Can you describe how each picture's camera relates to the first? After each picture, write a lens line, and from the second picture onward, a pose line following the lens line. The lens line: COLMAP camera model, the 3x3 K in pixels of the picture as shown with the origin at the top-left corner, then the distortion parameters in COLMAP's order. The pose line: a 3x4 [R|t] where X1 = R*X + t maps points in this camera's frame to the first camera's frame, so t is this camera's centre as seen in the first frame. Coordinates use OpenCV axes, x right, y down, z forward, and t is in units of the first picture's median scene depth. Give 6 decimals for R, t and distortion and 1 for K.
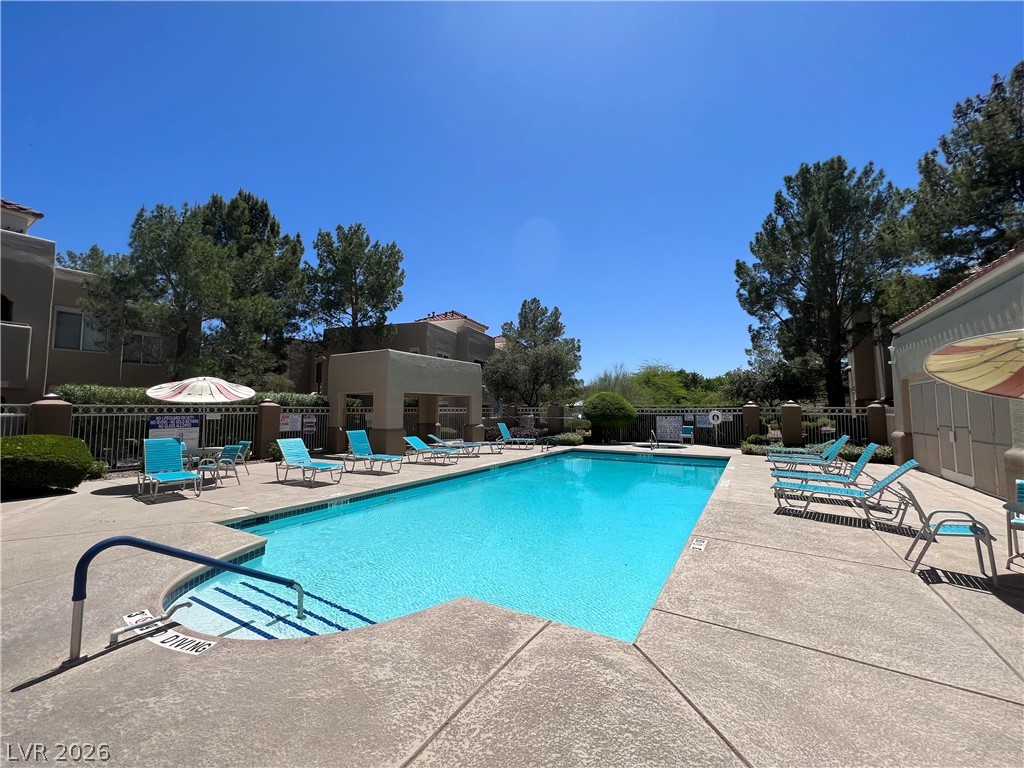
lens RADIAL K [[410.4, 0, 509.6], [0, 410.4, 383.6], [0, 0, 1]] dist [-0.001648, 0.000038]
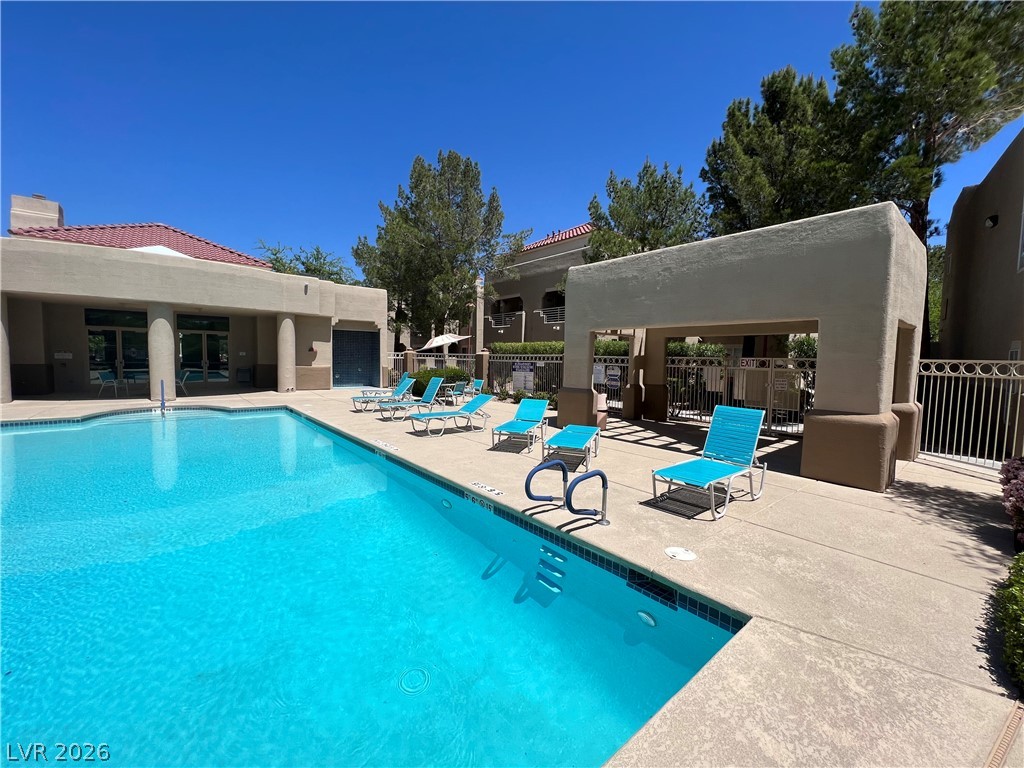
lens RADIAL K [[412.8, 0, 513.1], [0, 412.8, 379.9], [0, 0, 1]] dist [-0.002670, 0.000339]
pose [[-0.330006, 0.044258, -0.942941, 0.285892], [0.041199, 0.998624, 0.032452, 0.055927], [0.943079, -0.028139, -0.331375, 0.874936]]
